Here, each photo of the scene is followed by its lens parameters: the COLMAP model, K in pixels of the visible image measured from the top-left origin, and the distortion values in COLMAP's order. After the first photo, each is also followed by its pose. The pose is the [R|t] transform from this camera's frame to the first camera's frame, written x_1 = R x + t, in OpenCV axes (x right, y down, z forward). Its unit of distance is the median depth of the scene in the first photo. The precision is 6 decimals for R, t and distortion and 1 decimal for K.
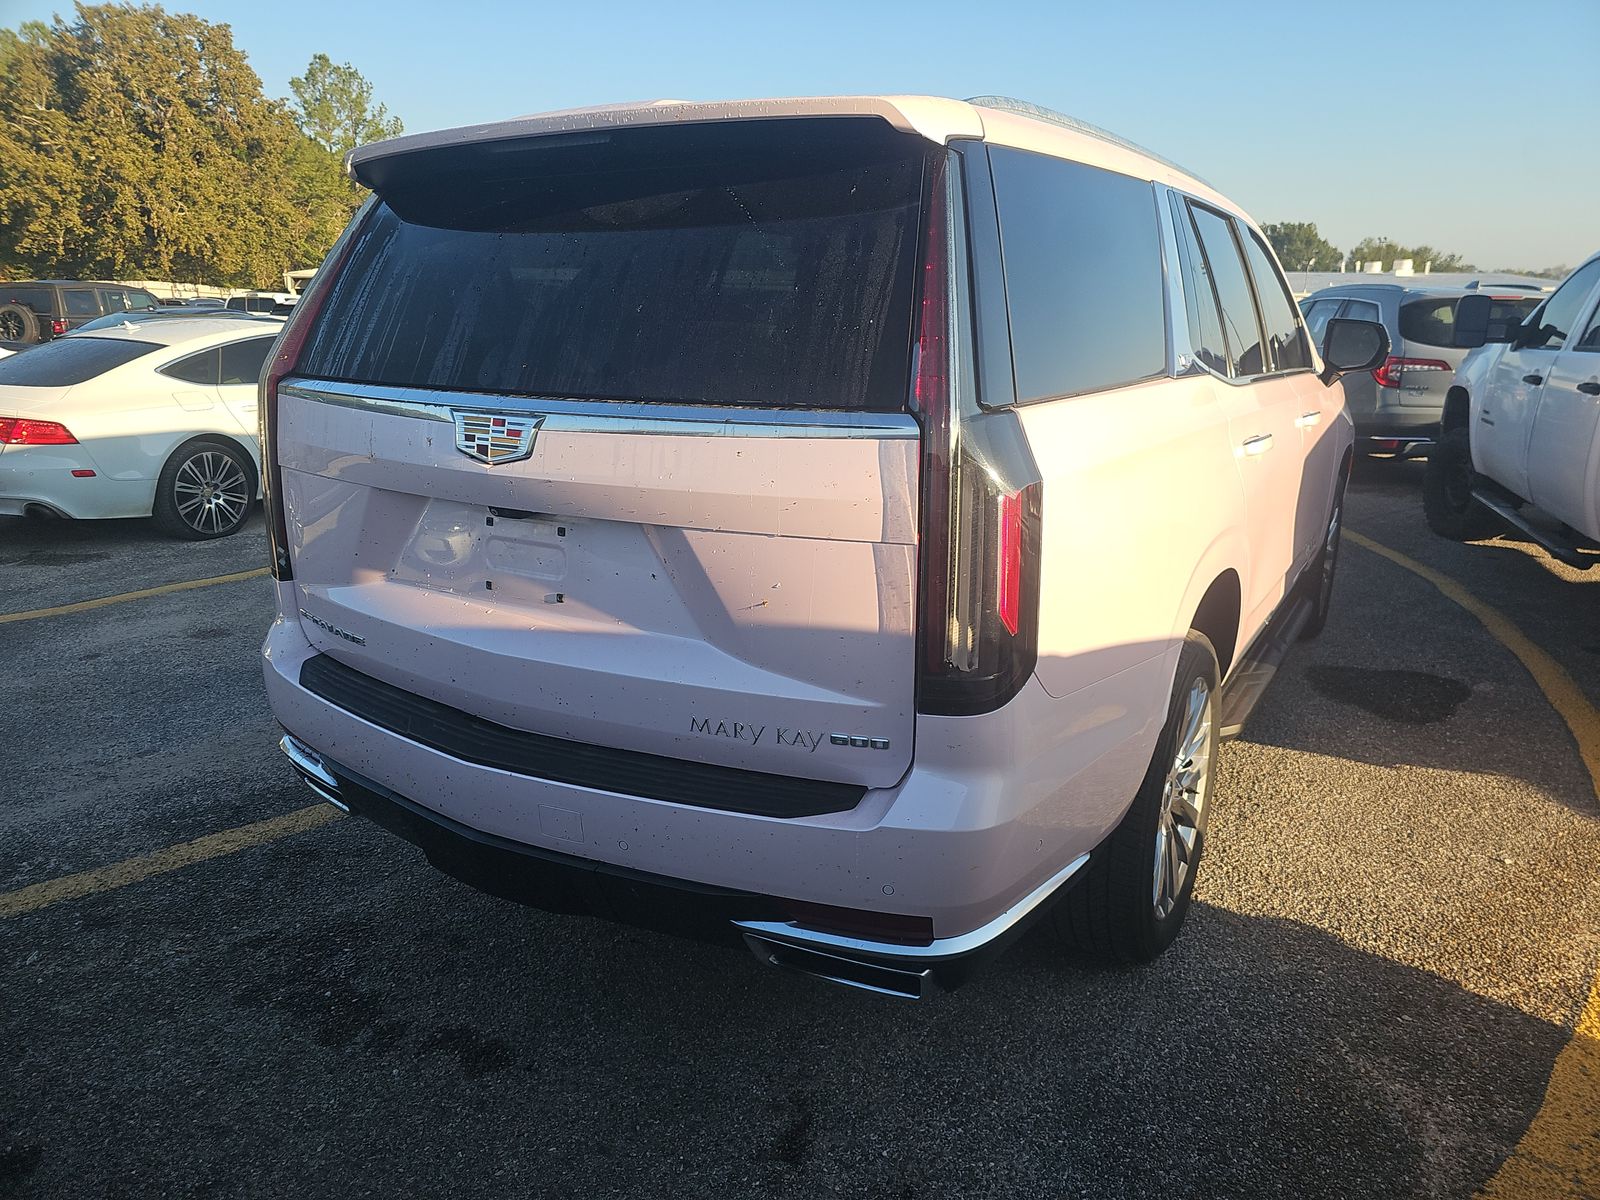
lens RADIAL K [[1051.2, 0, 864.3], [0, 1051.2, 610.0], [0, 0, 1]] dist [0.098933, -0.117216]
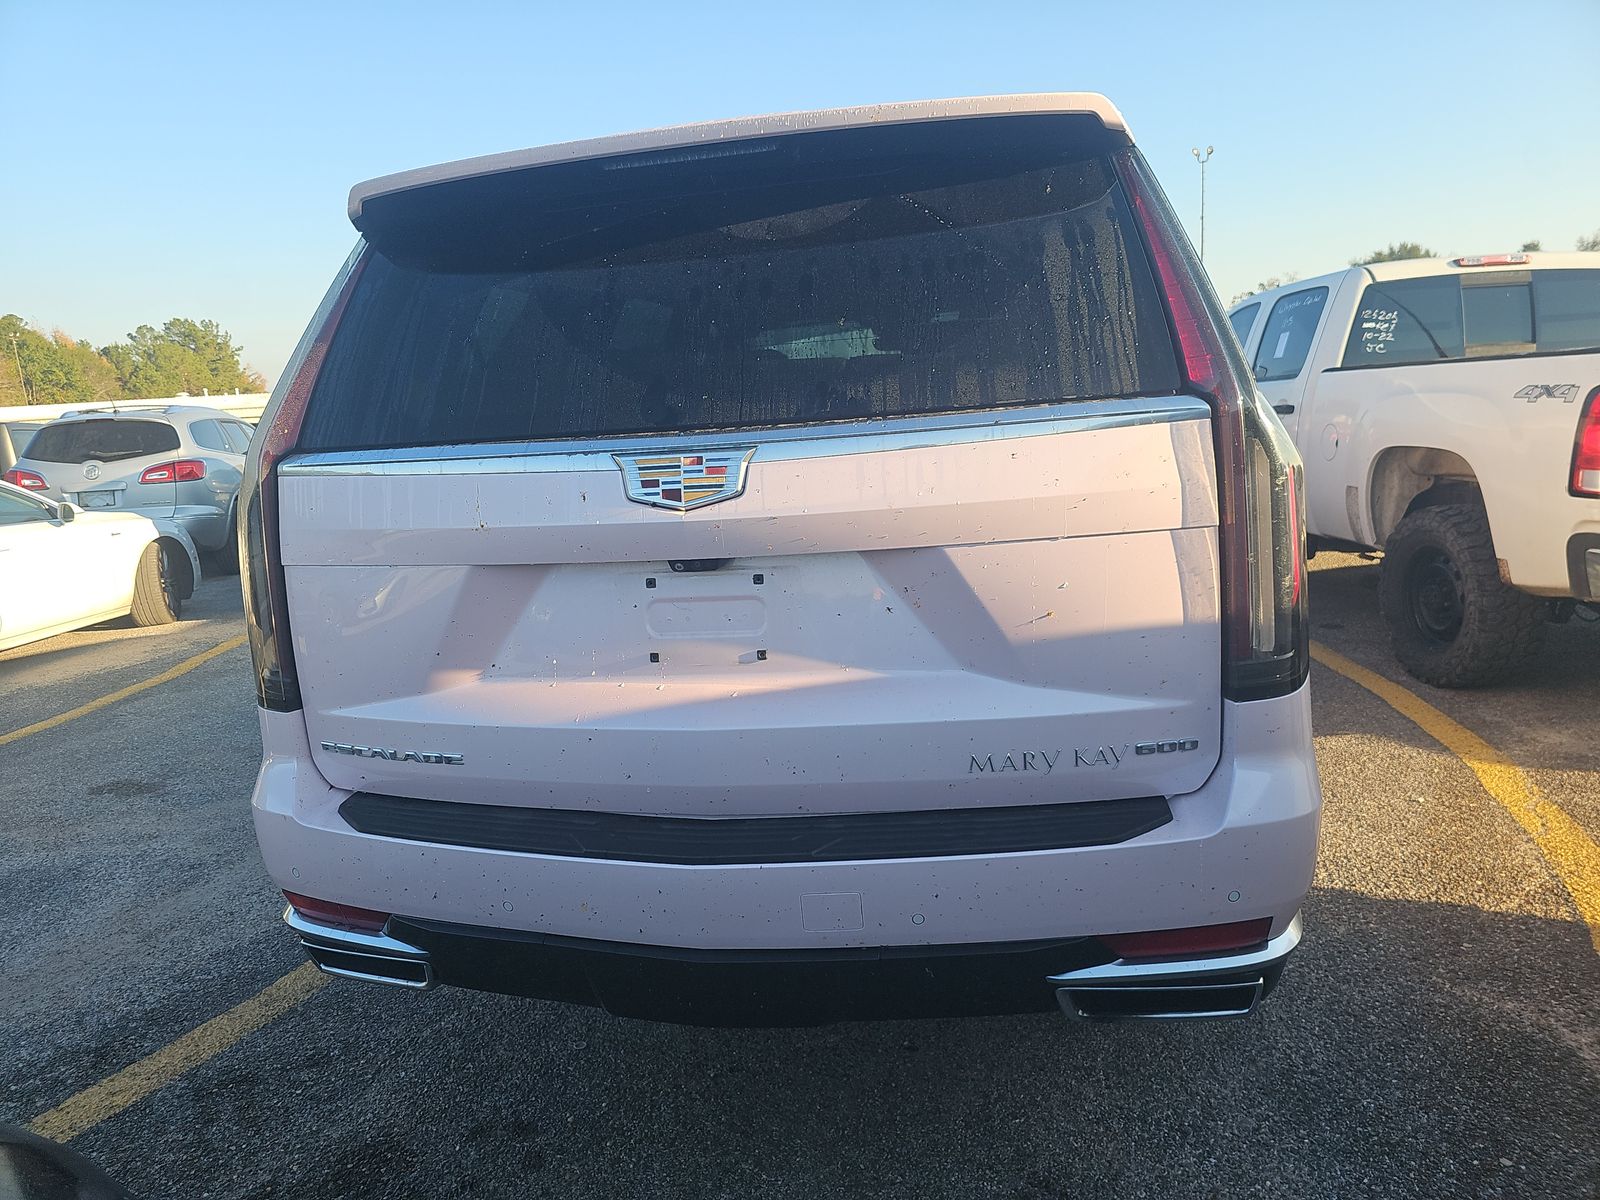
lens RADIAL K [[1062.5, 0, 781.5], [0, 1062.5, 598.6], [0, 0, 1]] dist [0.051301, -0.046191]
pose [[0.942484, -0.129621, 0.308094, -0.554226], [0.160884, 0.983869, -0.078223, 0.013953], [-0.292985, 0.123291, 0.948134, 0.168137]]
